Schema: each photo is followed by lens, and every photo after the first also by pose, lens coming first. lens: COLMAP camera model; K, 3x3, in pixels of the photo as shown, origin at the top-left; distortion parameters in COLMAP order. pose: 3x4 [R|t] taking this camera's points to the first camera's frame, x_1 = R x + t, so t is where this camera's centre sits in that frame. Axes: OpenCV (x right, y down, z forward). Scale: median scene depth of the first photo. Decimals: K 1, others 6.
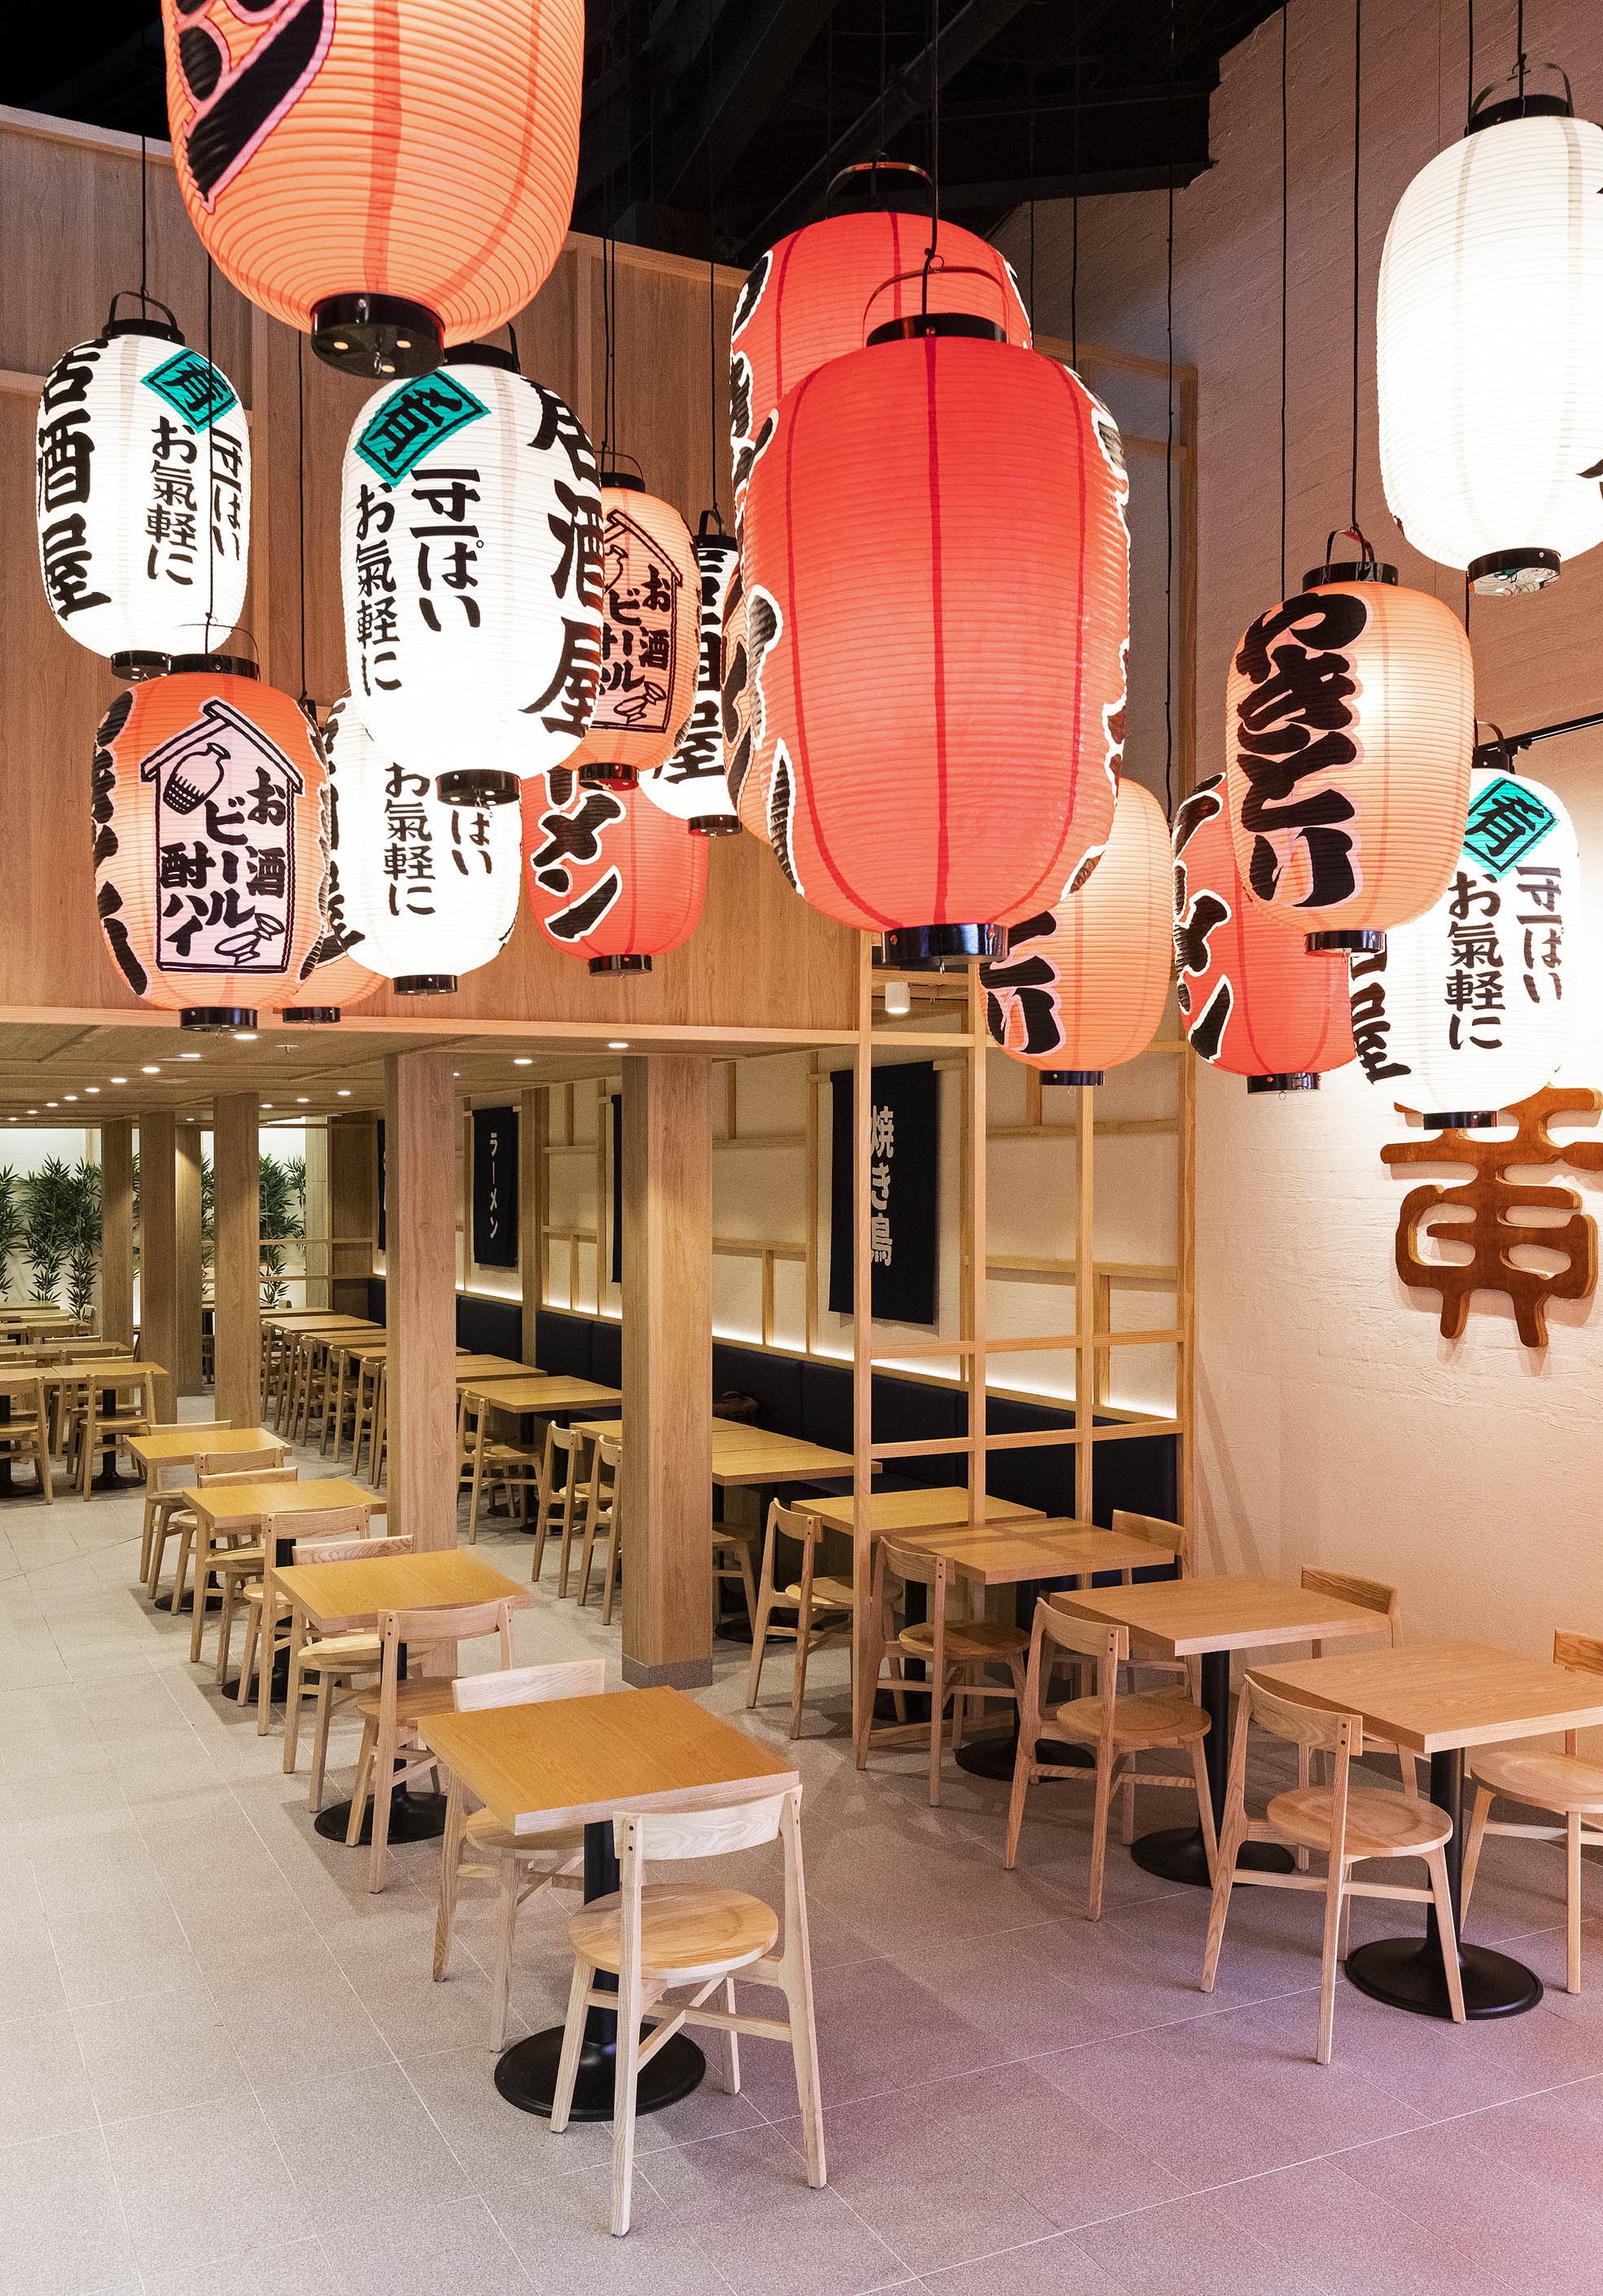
lens RADIAL K [[1942.8, 0, 811.5], [0, 1942.8, 1242.5], [0, 0, 1]] dist [0.042473, -0.002625]
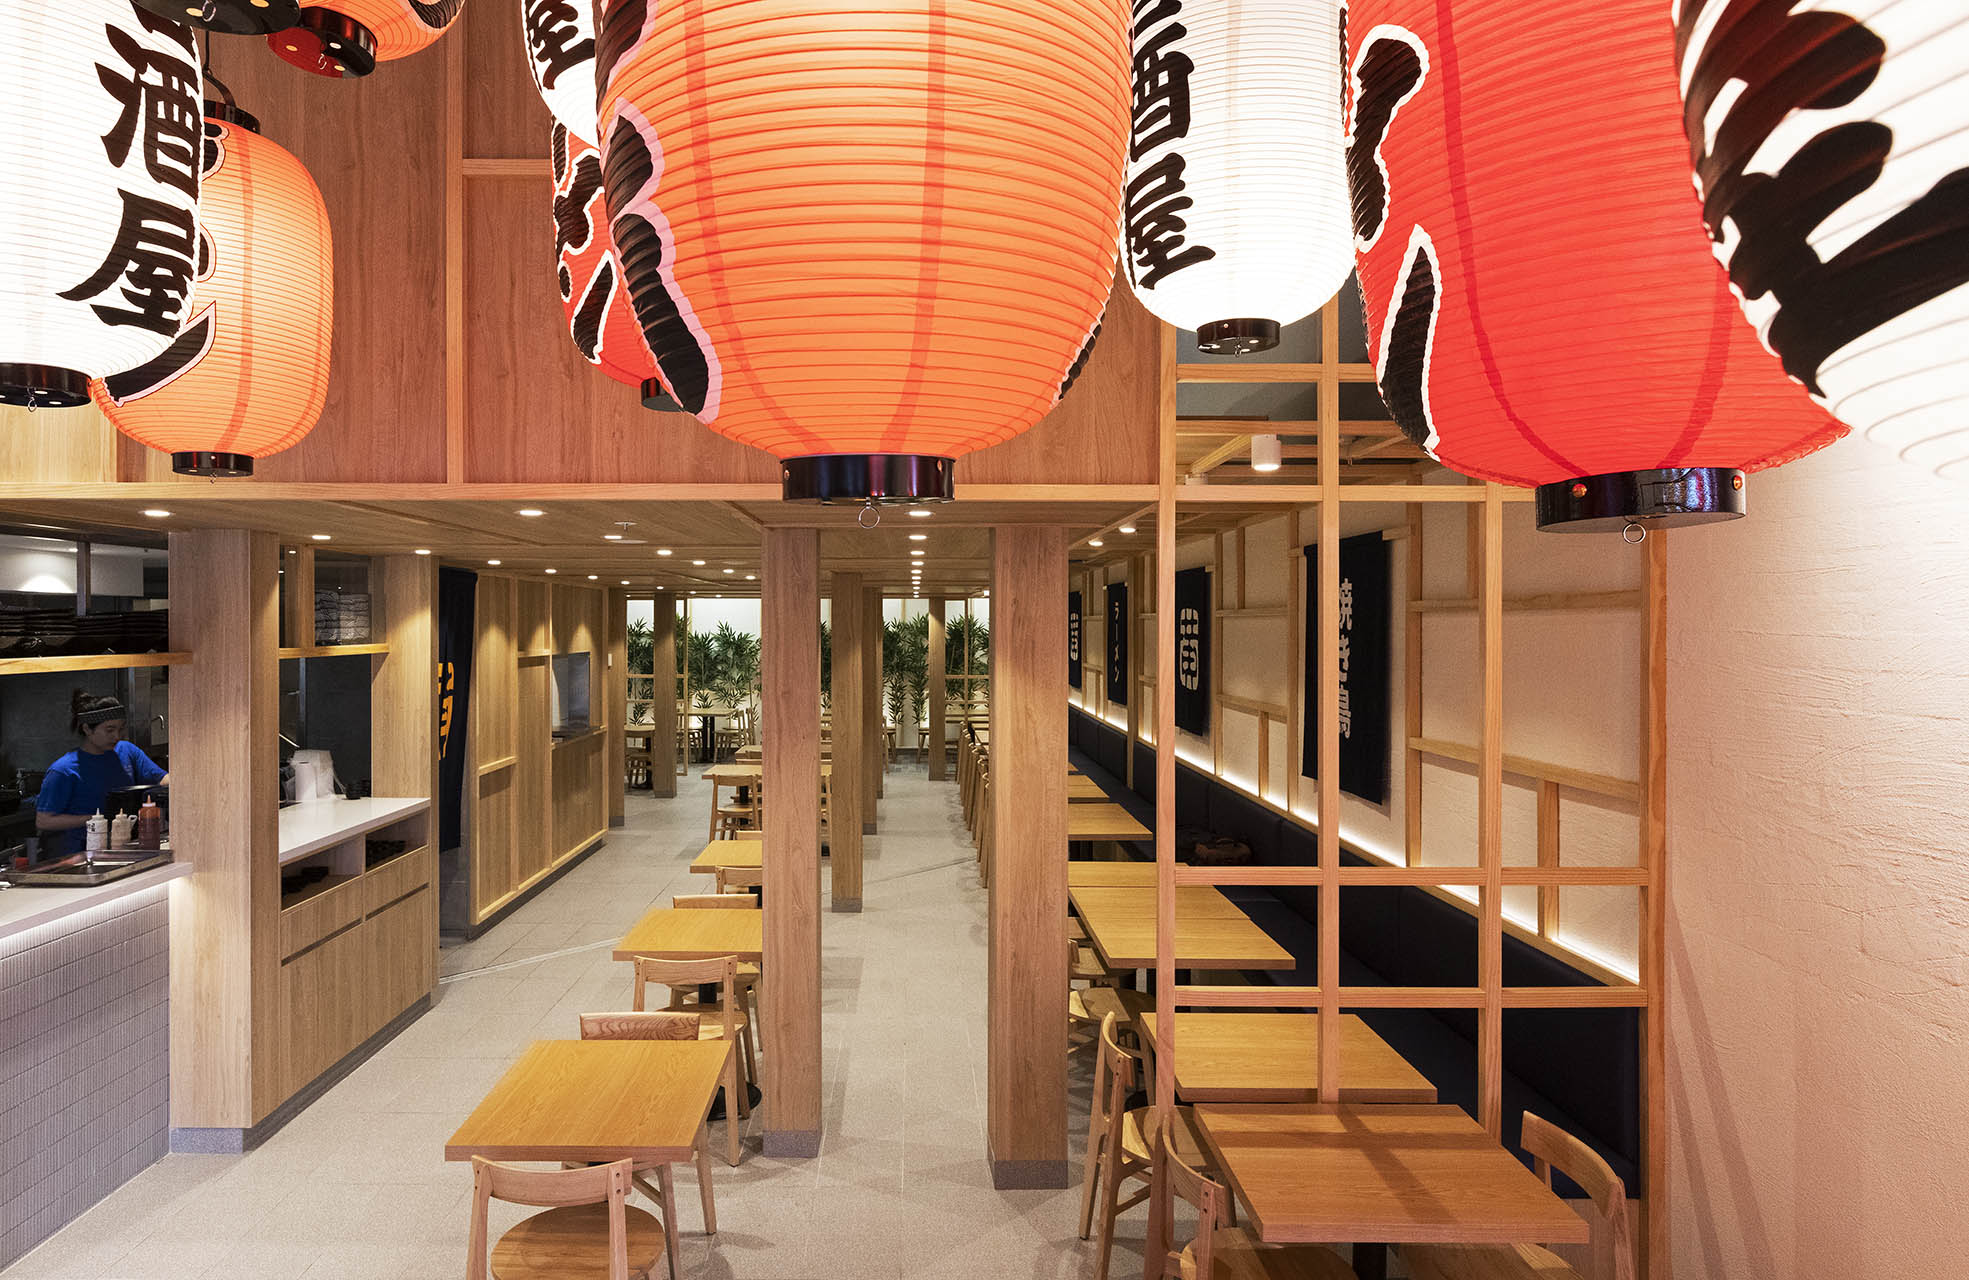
lens RADIAL K [[1172.4, 0, 903.0], [0, 1172.4, 617.3], [0, 0, 1]] dist [-0.002767, 0.001633]
pose [[0.891222, 0.008419, -0.453489, 0.165928], [-0.027381, 0.999003, -0.035264, -0.034707], [0.452740, 0.043845, 0.890564, 0.550107]]
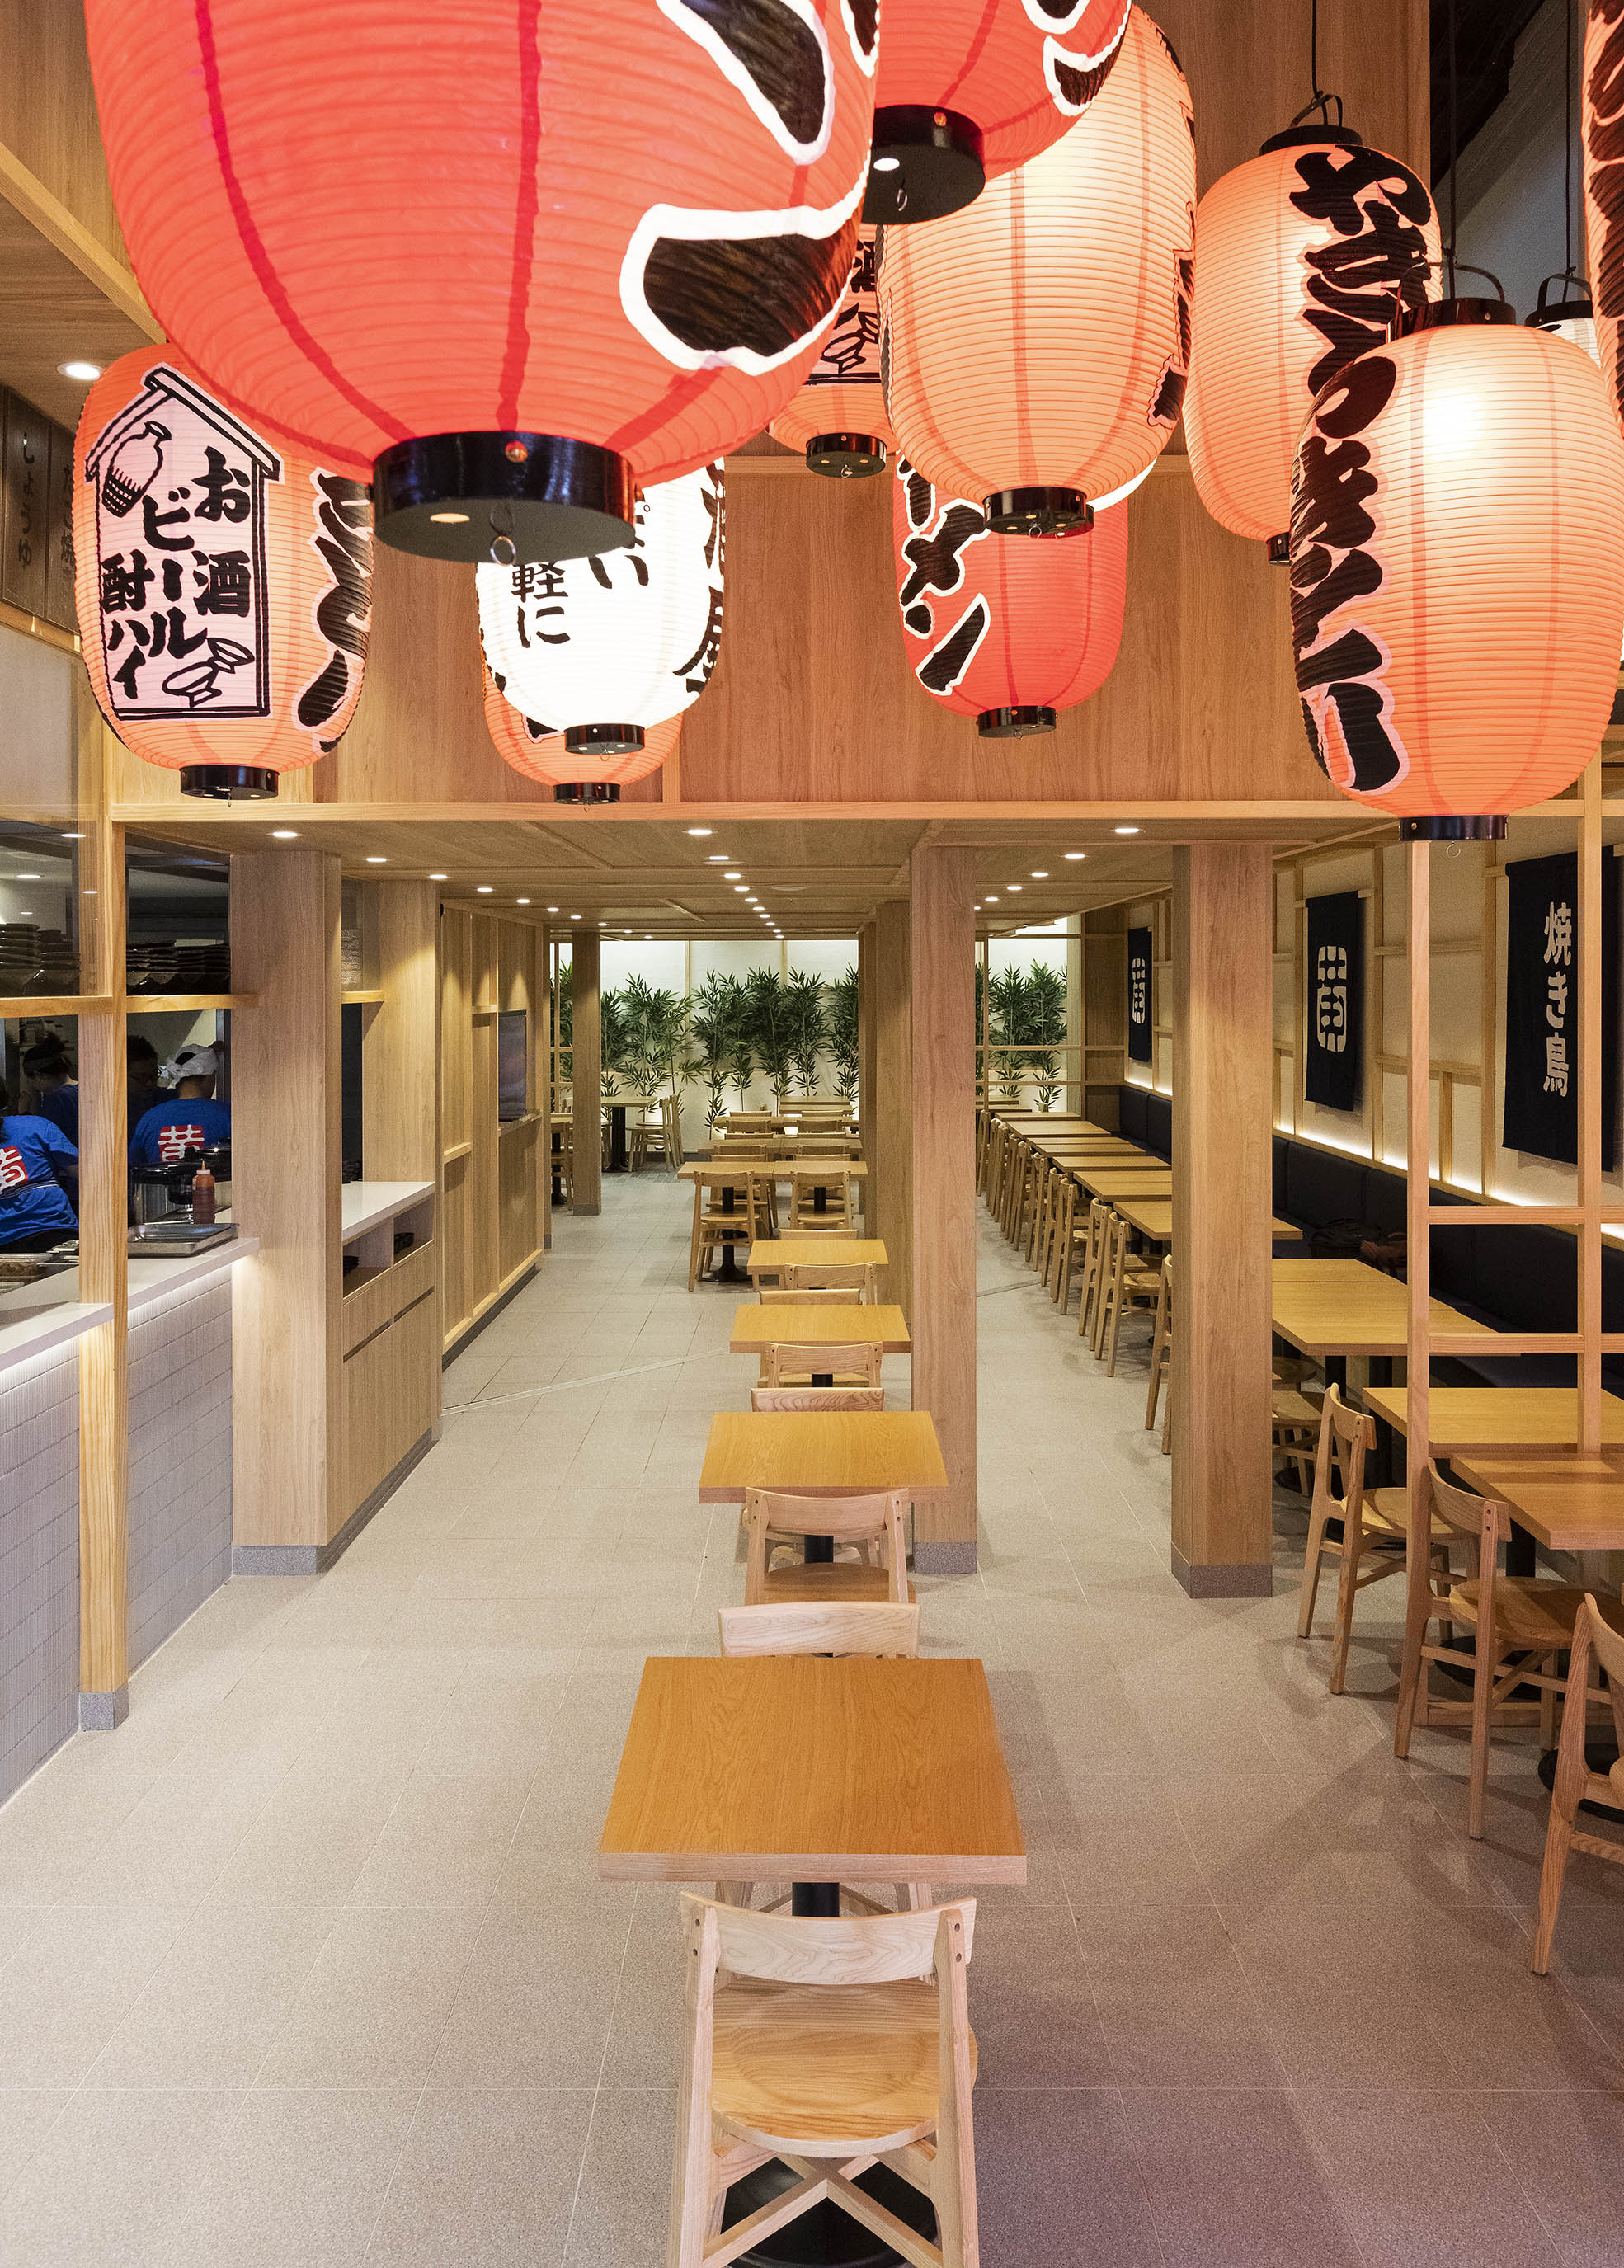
lens RADIAL K [[1786.5, 0, 841.4], [0, 1786.5, 992.3], [0, 0, 1]] dist [0.006130, -0.002053]
pose [[0.900543, 0.007174, -0.434707, 0.141082], [-0.020325, 0.999465, -0.025610, -0.009668], [0.434291, 0.031898, 0.900208, 0.276690]]
